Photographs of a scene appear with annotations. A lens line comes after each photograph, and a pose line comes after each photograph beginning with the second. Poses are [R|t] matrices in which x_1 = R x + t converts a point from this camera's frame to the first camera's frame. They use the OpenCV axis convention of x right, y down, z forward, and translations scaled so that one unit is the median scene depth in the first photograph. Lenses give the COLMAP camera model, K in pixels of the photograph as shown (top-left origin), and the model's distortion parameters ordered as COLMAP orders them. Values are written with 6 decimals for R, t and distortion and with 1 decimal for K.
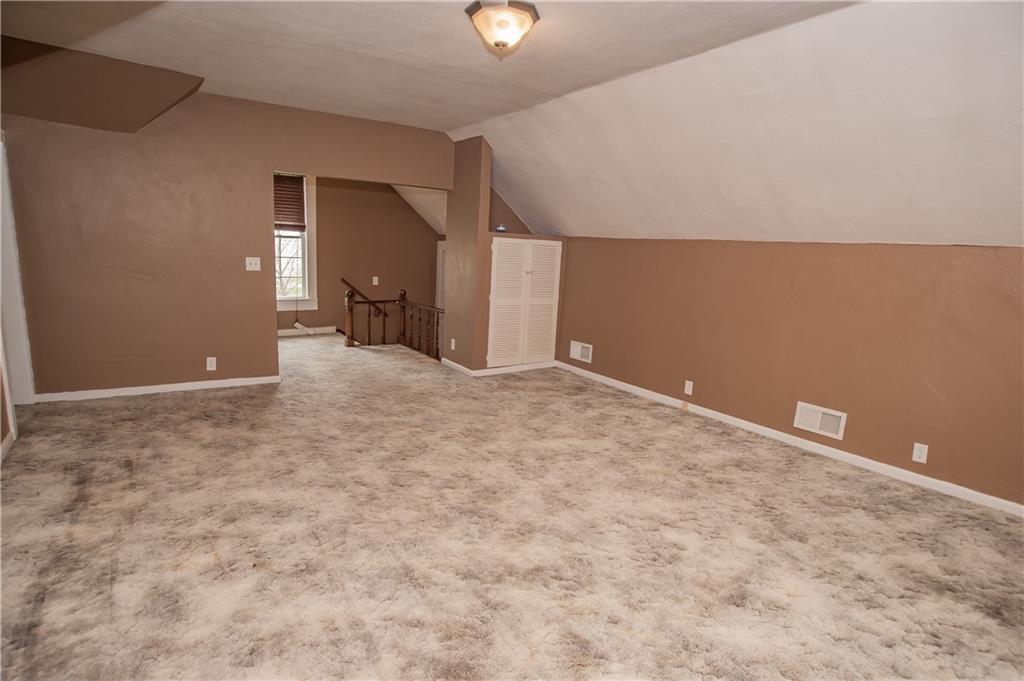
lens RADIAL K [[513.8, 0, 515.5], [0, 513.8, 337.3], [0, 0, 1]] dist [-0.054230, 0.012796]
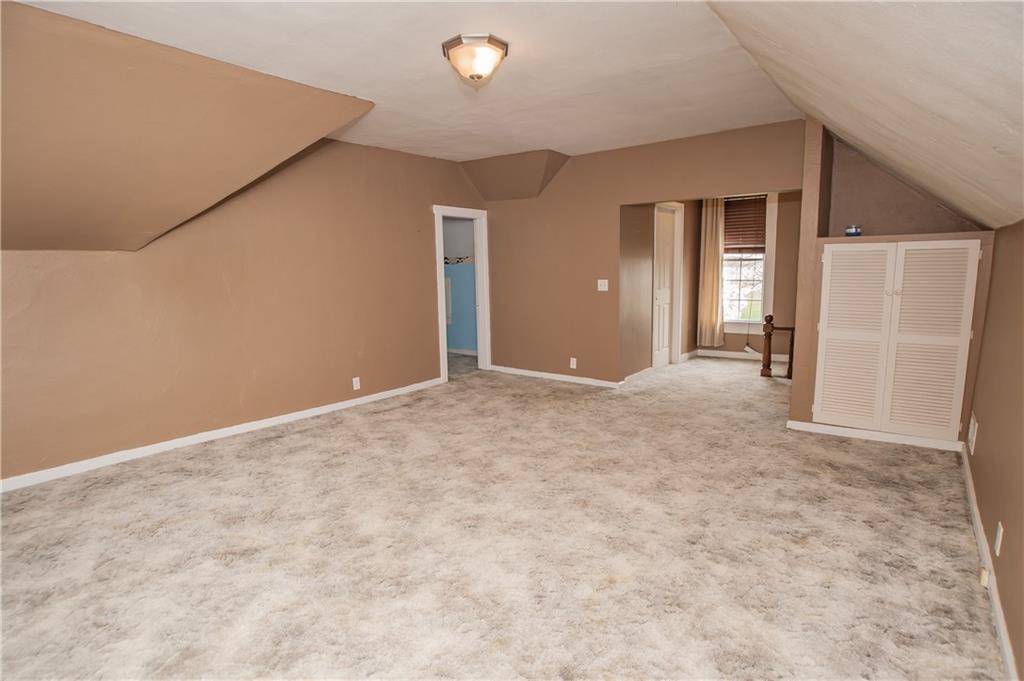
lens RADIAL K [[513.8, 0, 515.2], [0, 513.8, 347.8], [0, 0, 1]] dist [-0.054230, 0.012796]
pose [[0.325708, 0.092238, -0.940961, 0.640663], [-0.123819, 0.990820, 0.054266, -0.043379], [0.937328, 0.098834, 0.334138, 0.466531]]
